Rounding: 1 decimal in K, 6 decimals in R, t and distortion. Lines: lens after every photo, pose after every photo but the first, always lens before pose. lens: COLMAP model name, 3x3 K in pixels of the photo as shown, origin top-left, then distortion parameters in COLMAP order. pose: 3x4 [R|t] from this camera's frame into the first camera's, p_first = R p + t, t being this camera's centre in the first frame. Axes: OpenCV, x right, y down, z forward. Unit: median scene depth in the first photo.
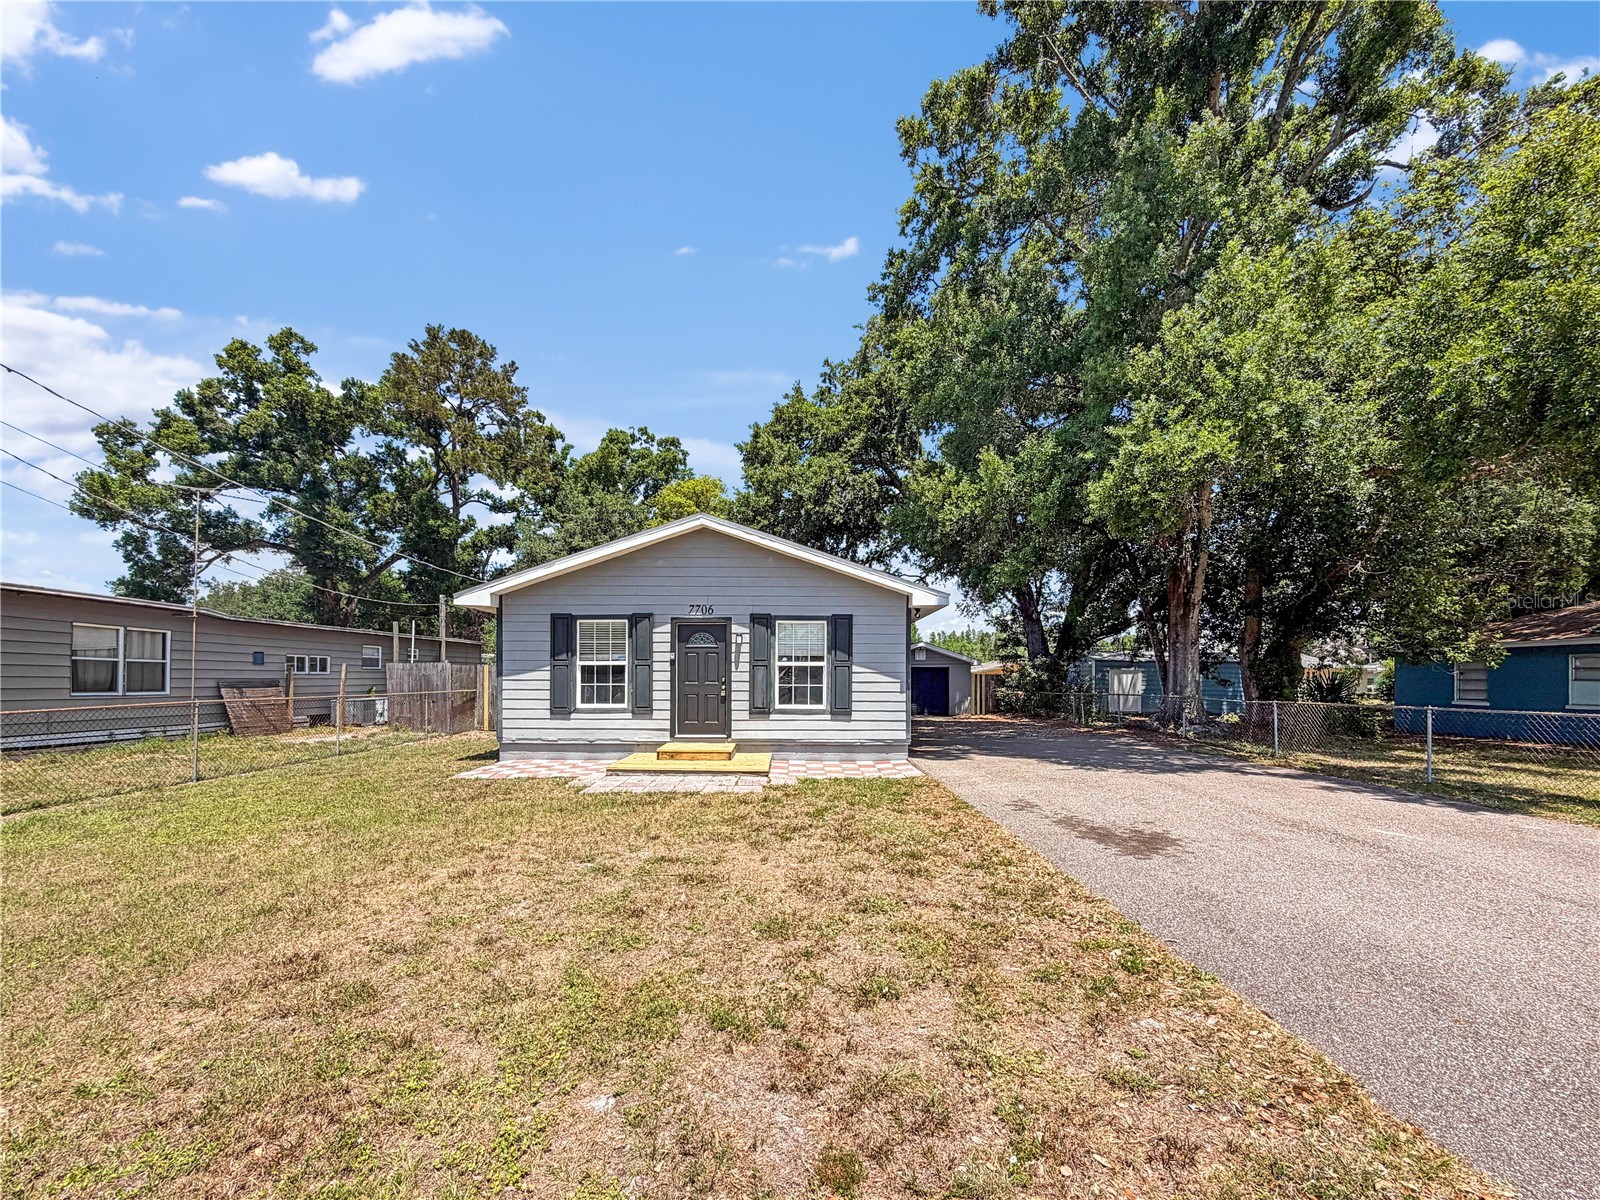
lens RADIAL K [[641.2, 0, 807.8], [0, 641.2, 656.7], [0, 0, 1]] dist [-0.000574, 0.000301]
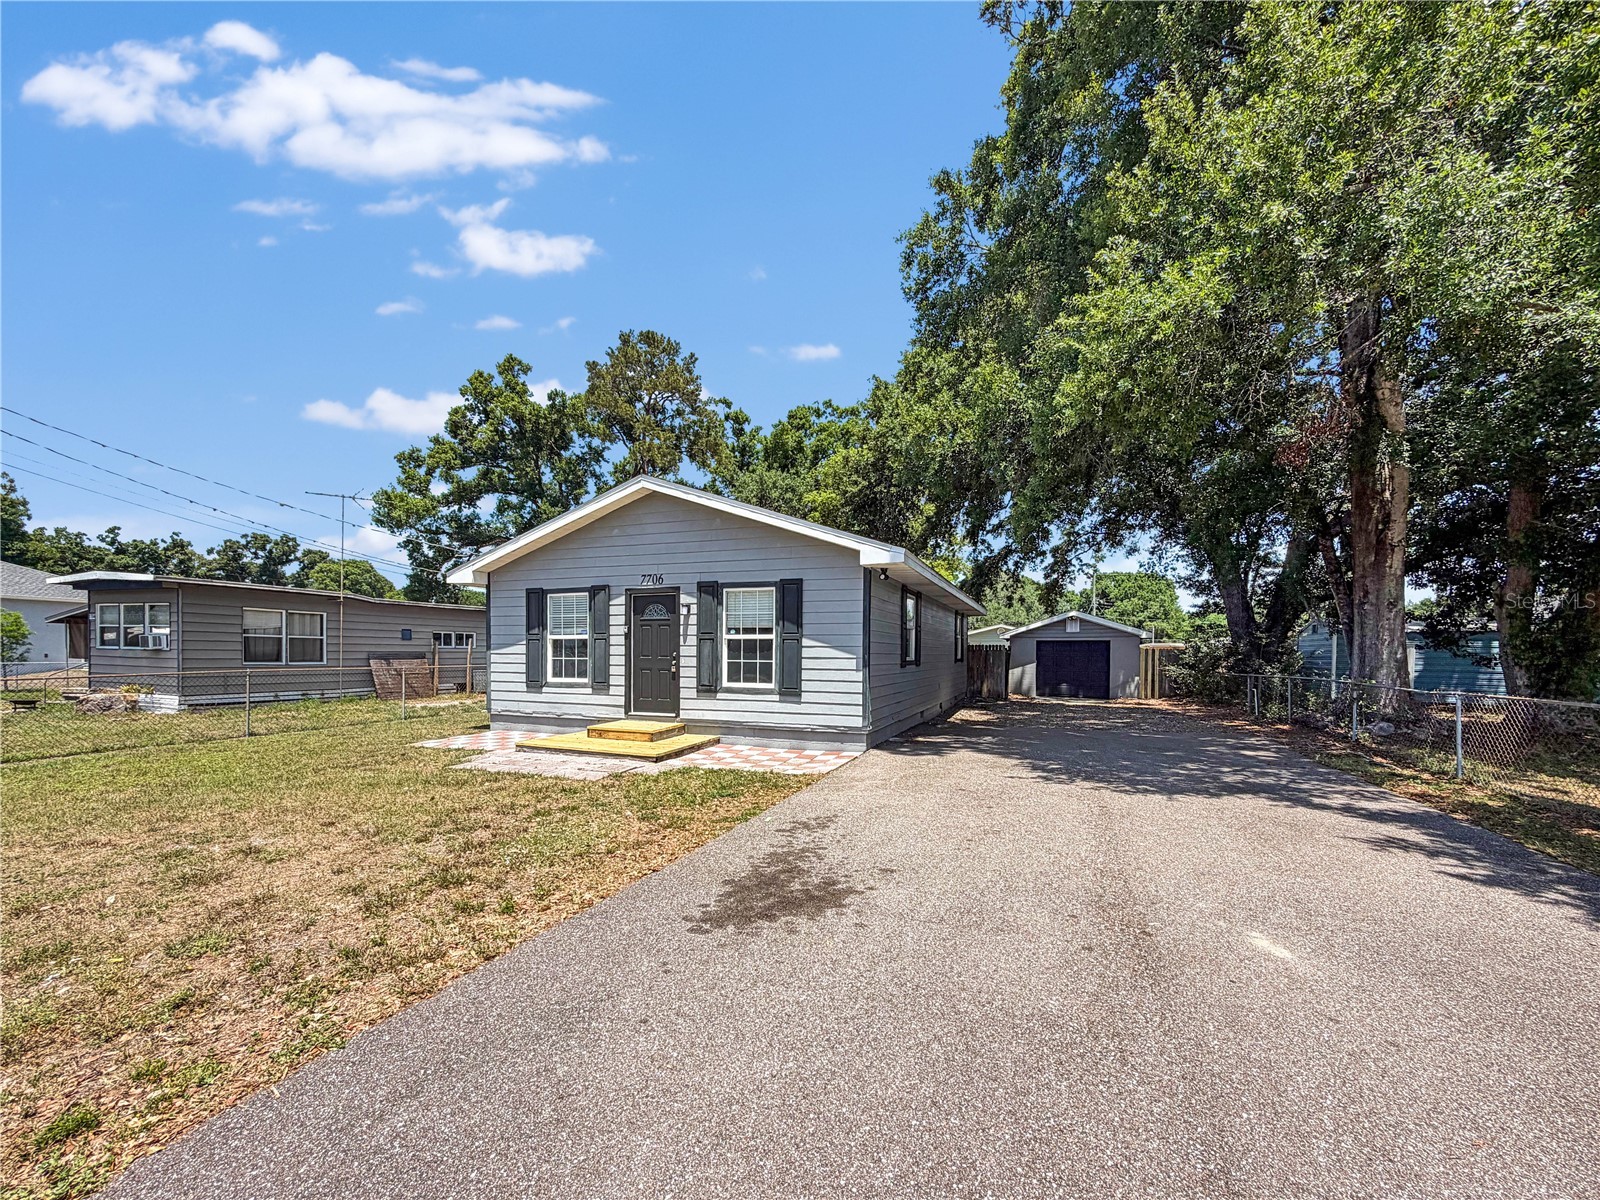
lens RADIAL K [[650.7, 0, 821.1], [0, 650.7, 646.0], [0, 0, 1]] dist [0.001025, 0.000095]
pose [[0.935030, -0.000067, -0.354568, 0.273122], [0.008251, 0.999733, 0.021570, 0.003655], [0.354472, -0.023094, 0.934782, 0.134438]]
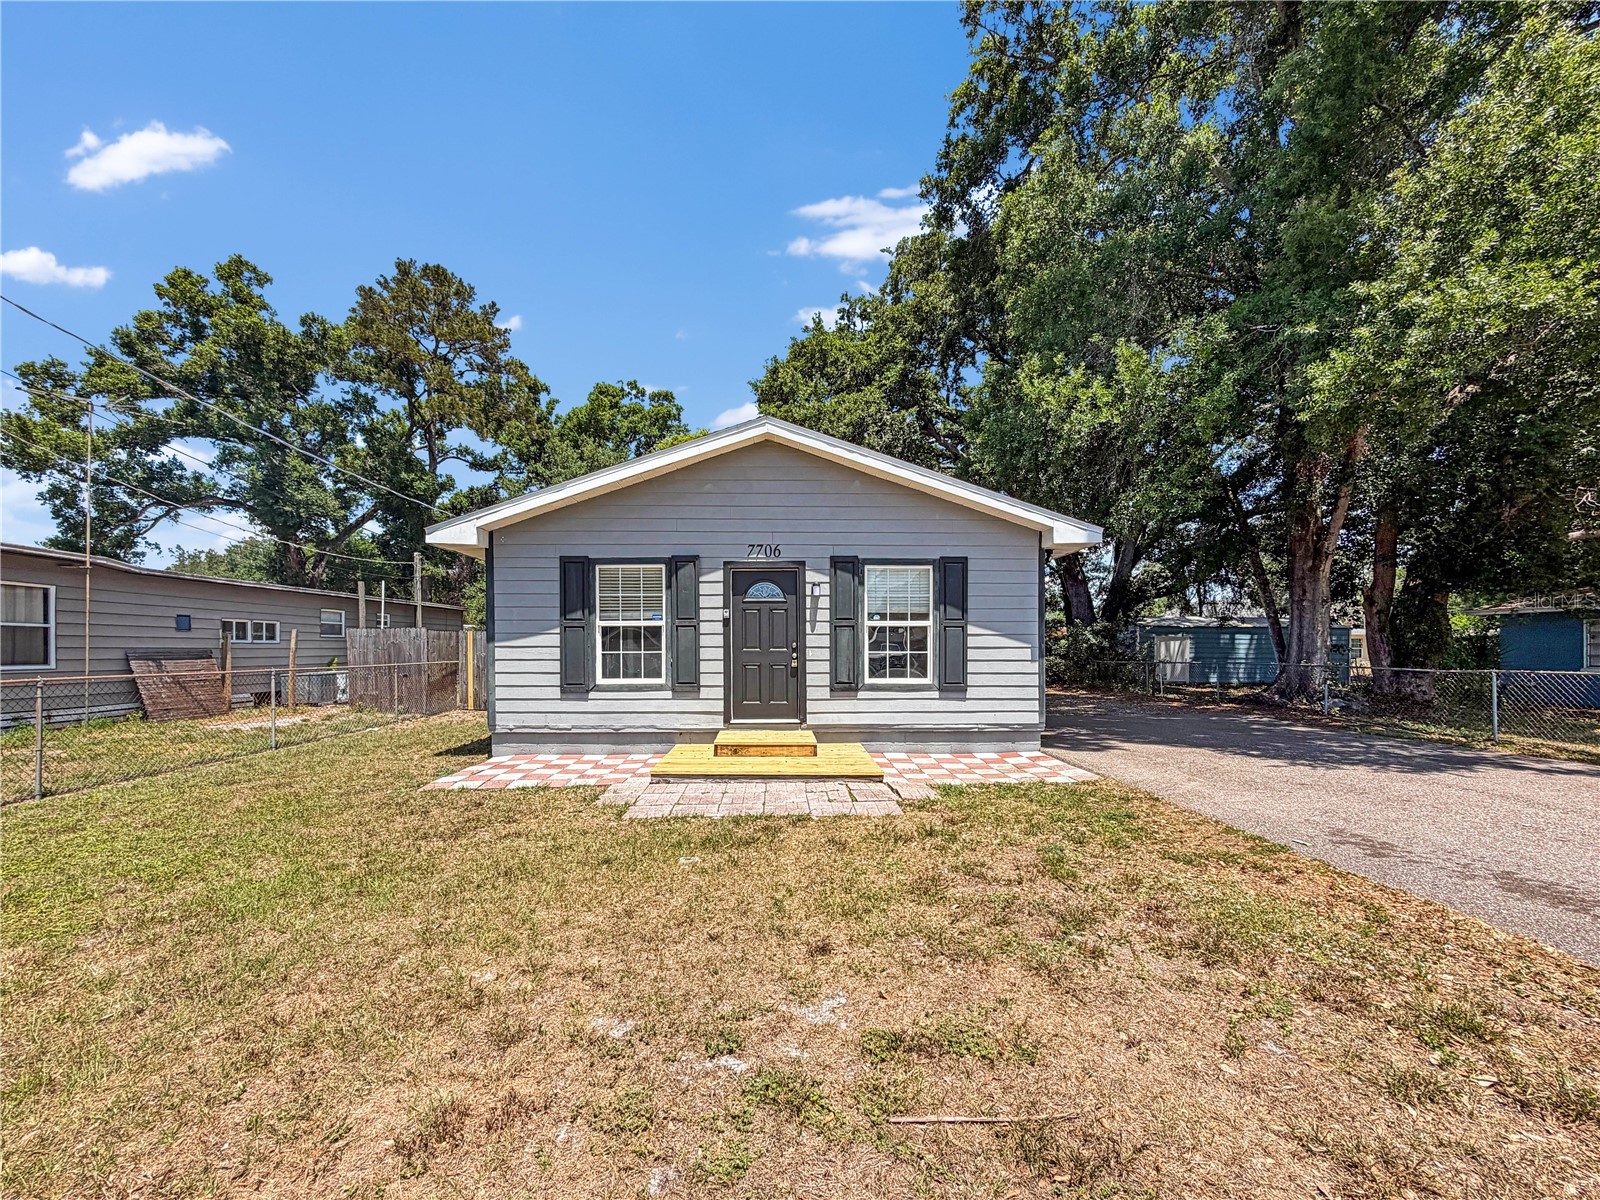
lens RADIAL K [[634.1, 0, 799.8], [0, 634.1, 639.5], [0, 0, 1]] dist [0.000542, -0.000306]
pose [[0.999827, -0.004245, 0.018113, -0.094675], [0.003901, 0.999812, 0.018994, 0.010445], [-0.018190, -0.018920, 0.999656, 0.181093]]
